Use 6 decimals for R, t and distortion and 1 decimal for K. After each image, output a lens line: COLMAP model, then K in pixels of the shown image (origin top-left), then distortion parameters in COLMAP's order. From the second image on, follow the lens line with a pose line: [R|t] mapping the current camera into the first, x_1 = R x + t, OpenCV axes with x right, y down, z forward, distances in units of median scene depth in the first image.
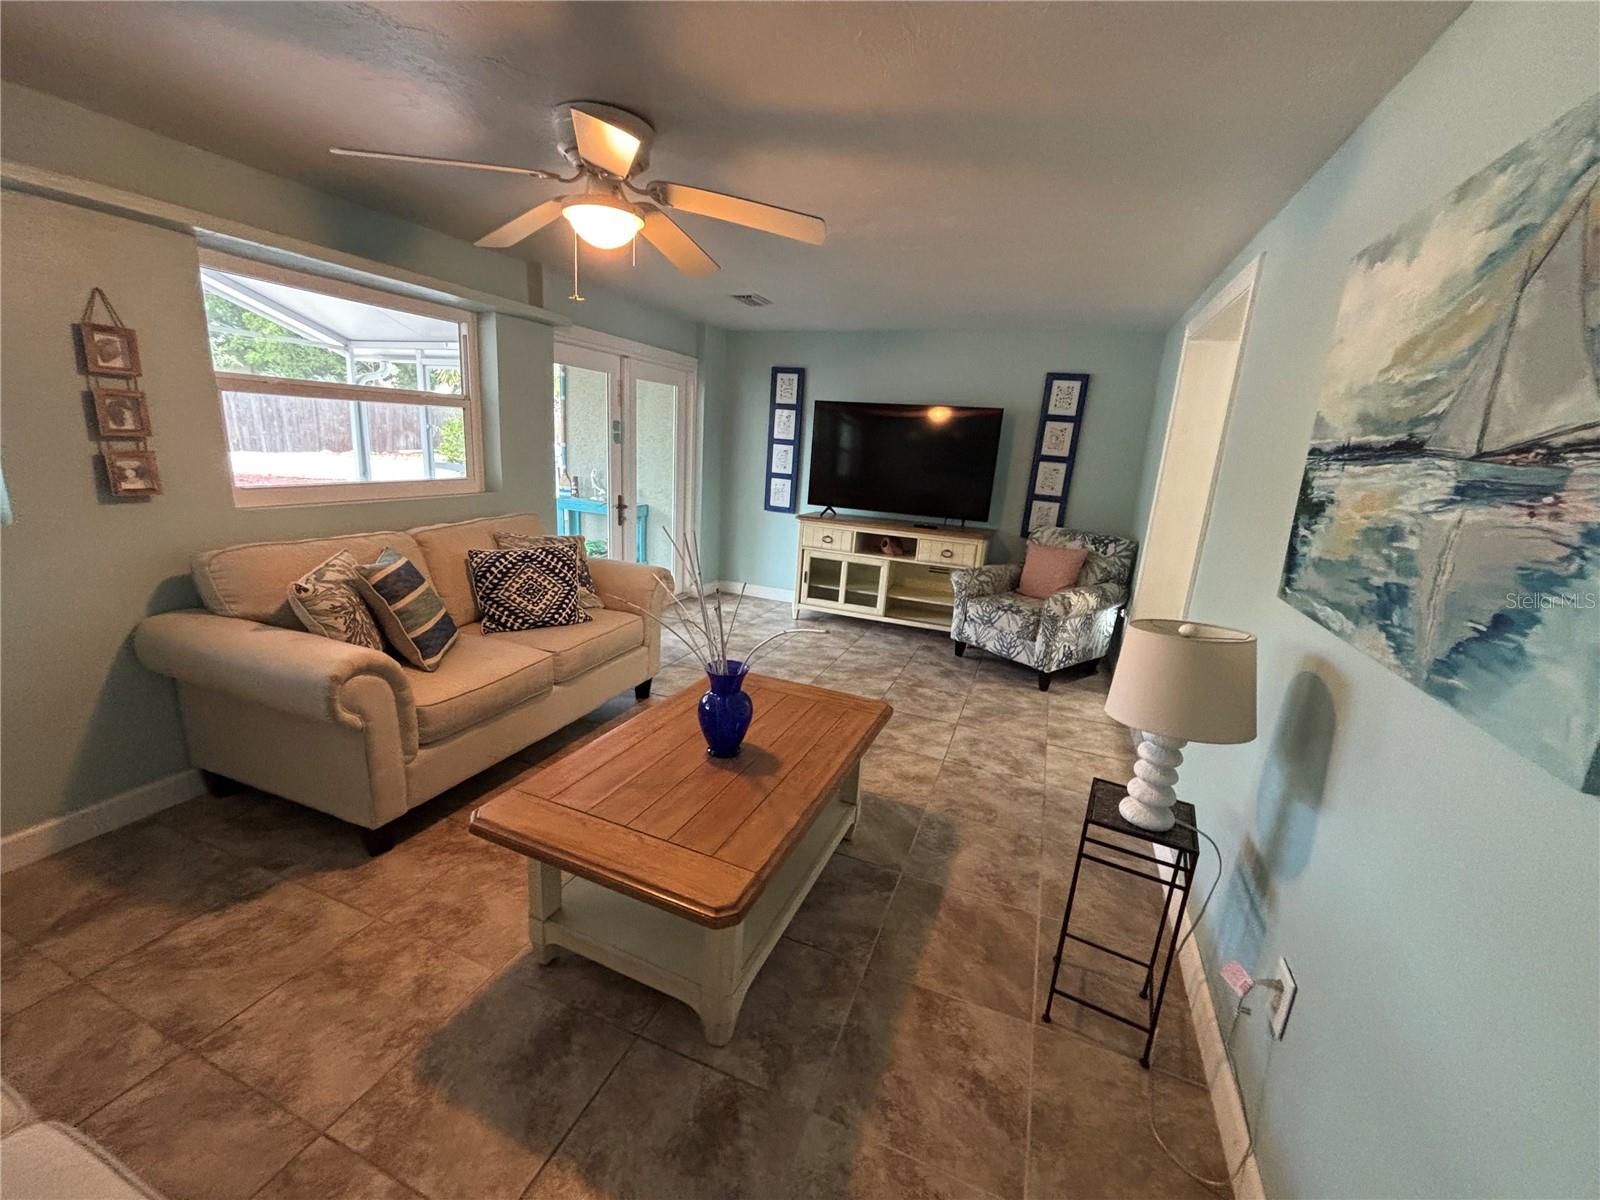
lens RADIAL K [[644.3, 0, 795.4], [0, 644.3, 591.1], [0, 0, 1]] dist [0.000165, 0.000014]
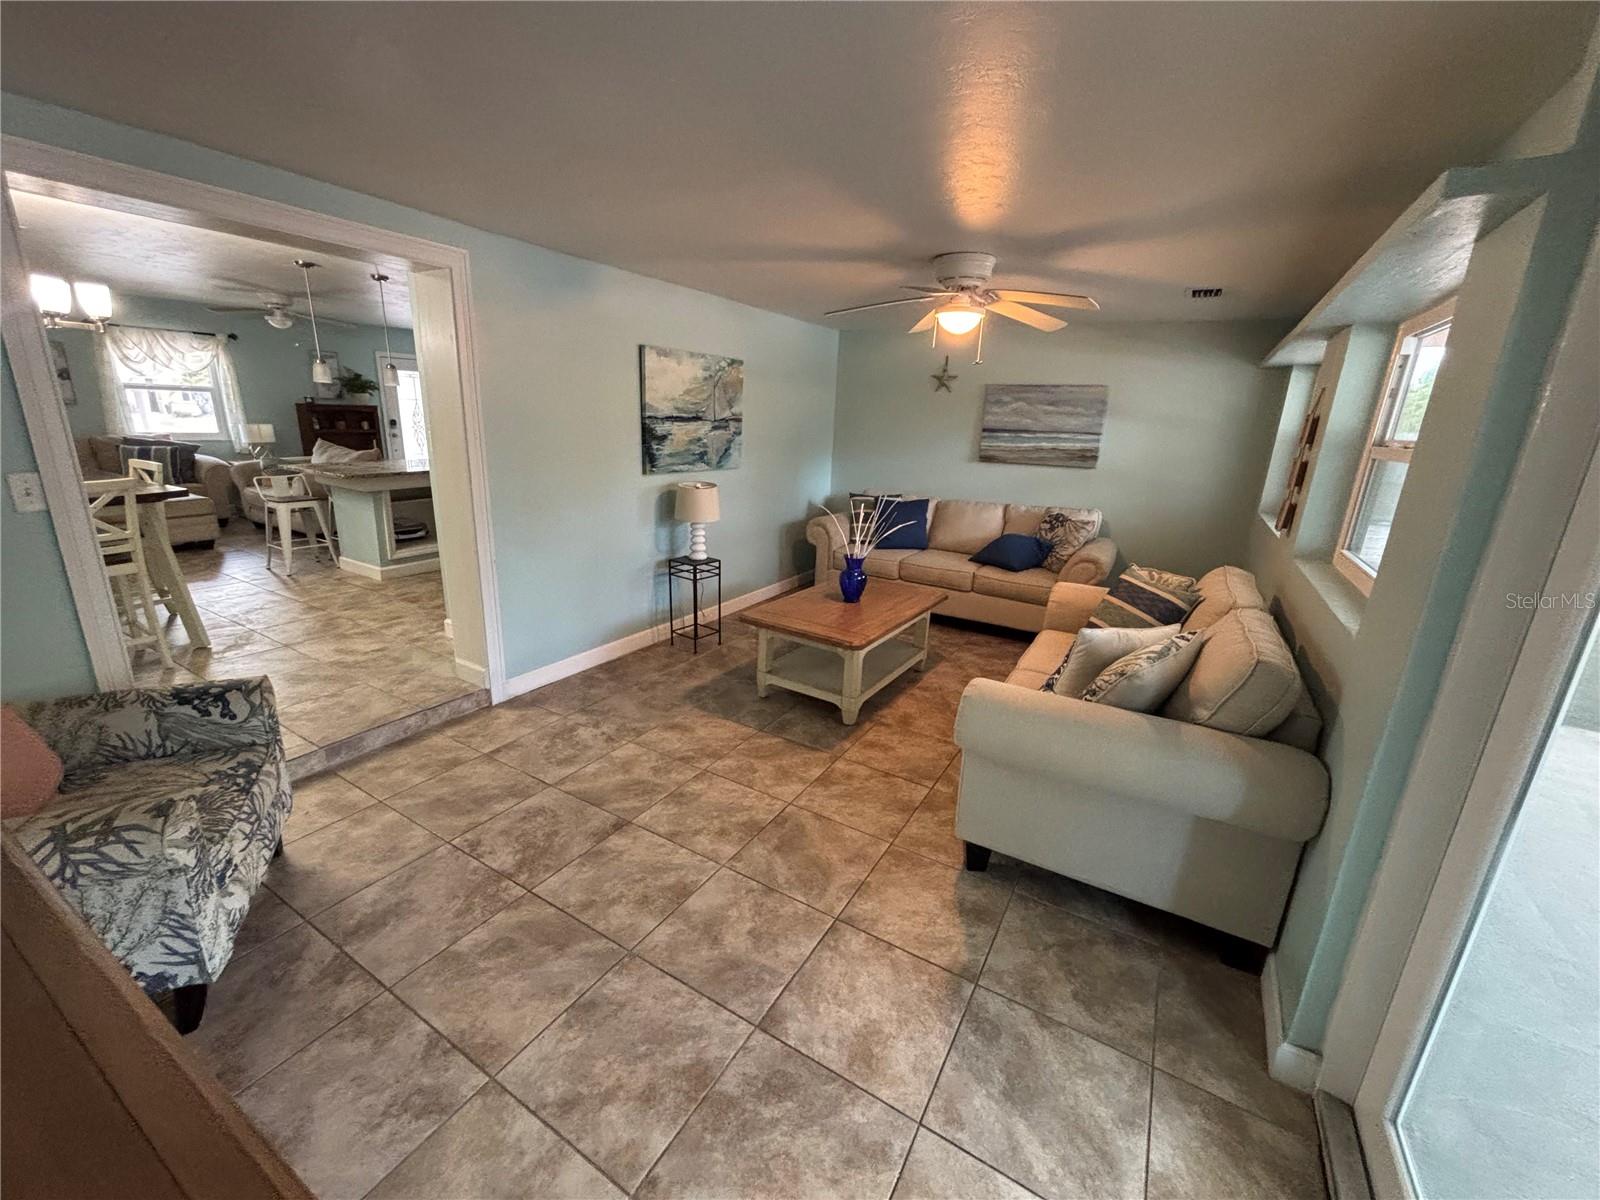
lens RADIAL K [[644.3, 0, 795.1], [0, 644.3, 601.1], [0, 0, 1]] dist [0.000165, 0.000014]
pose [[-0.980954, -0.149002, 0.124607, -0.110371], [-0.068192, 0.864868, 0.497347, -0.422484], [-0.181875, 0.479377, -0.858556, 1.616594]]
